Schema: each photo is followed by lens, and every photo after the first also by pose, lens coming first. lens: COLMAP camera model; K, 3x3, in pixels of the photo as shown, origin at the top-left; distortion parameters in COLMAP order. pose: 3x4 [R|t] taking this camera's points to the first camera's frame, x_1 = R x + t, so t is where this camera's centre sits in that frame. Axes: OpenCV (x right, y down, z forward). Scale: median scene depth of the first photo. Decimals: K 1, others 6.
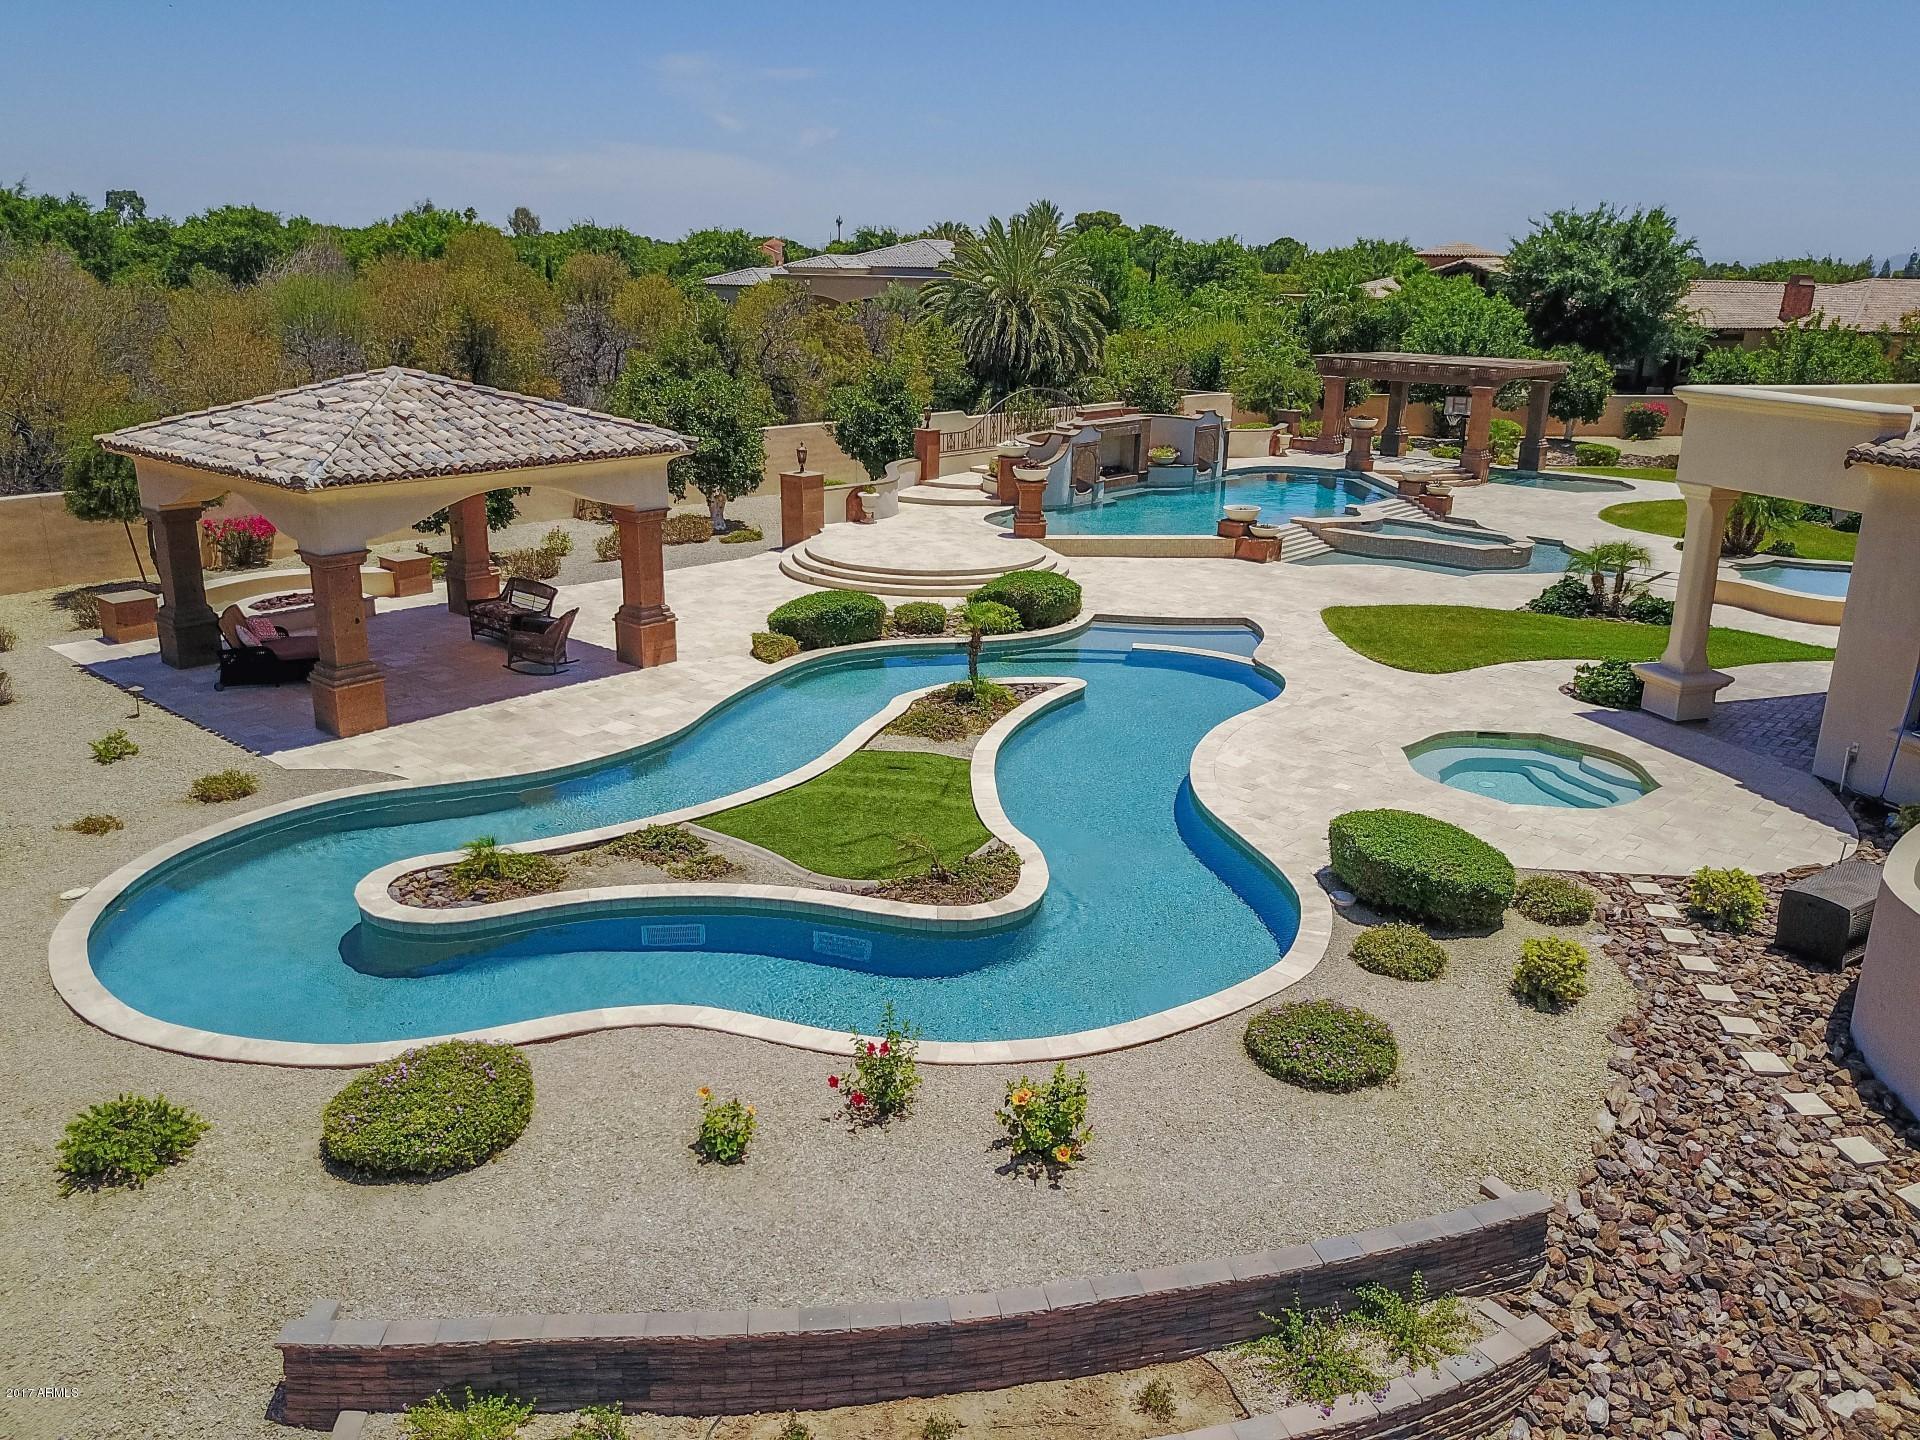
lens RADIAL K [[1474.0, 0, 960.0], [0, 1474.0, 720.0], [0, 0, 1]] dist [-0.001175, 0.012254]
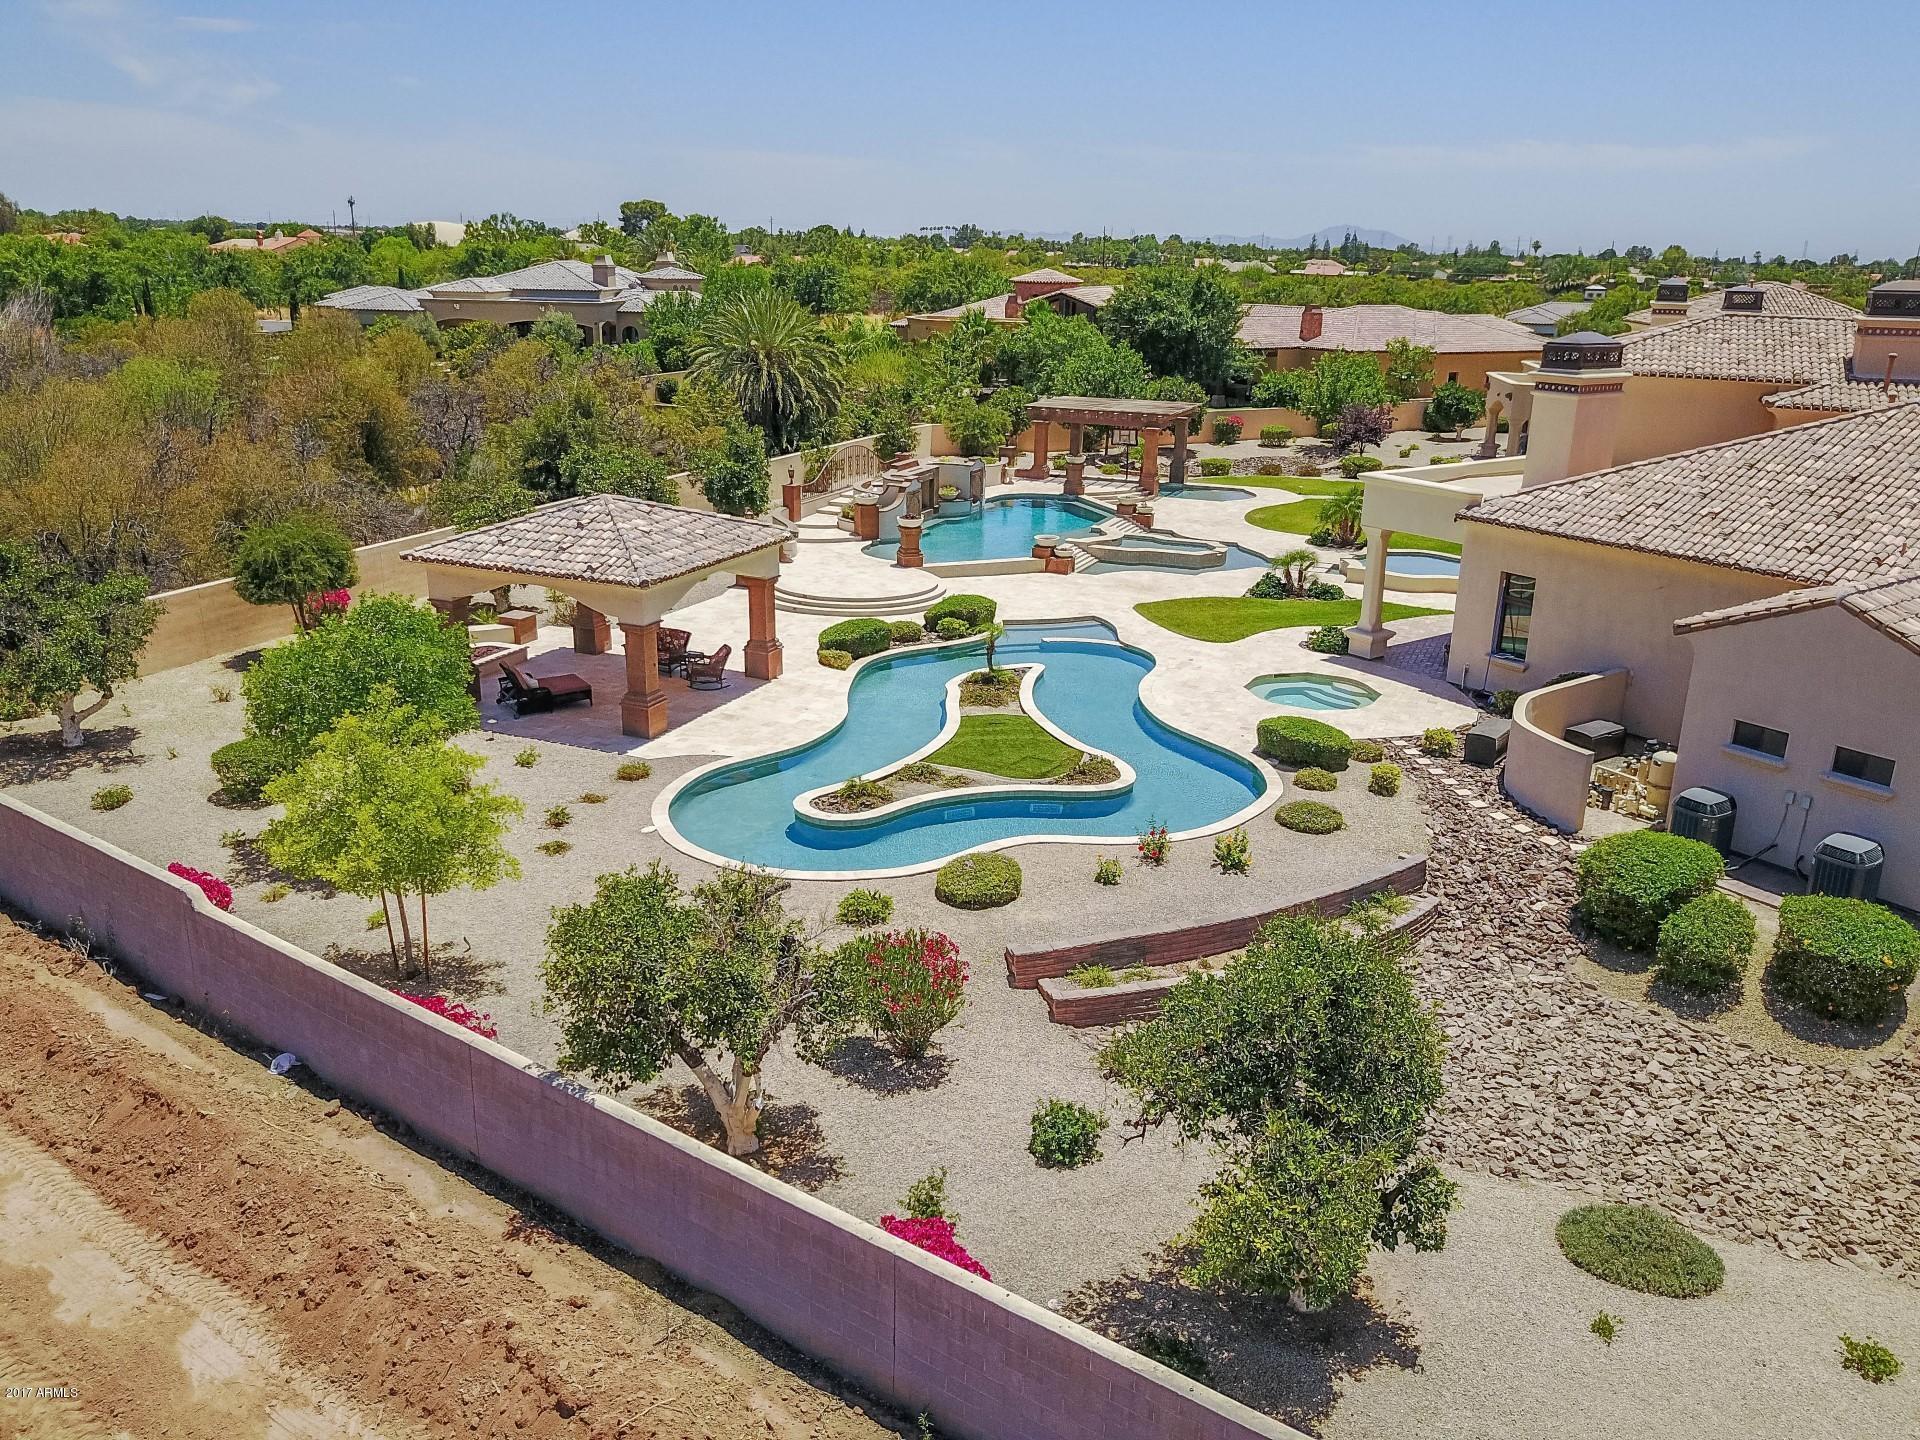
lens RADIAL K [[1474.0, 0, 960.0], [0, 1474.0, 720.0], [0, 0, 1]] dist [-0.001175, 0.012254]
pose [[0.952092, -0.093826, 0.291063, -0.523679], [0.089129, 0.995586, 0.029387, -0.022811], [-0.292536, -0.002037, 0.956252, -0.572404]]
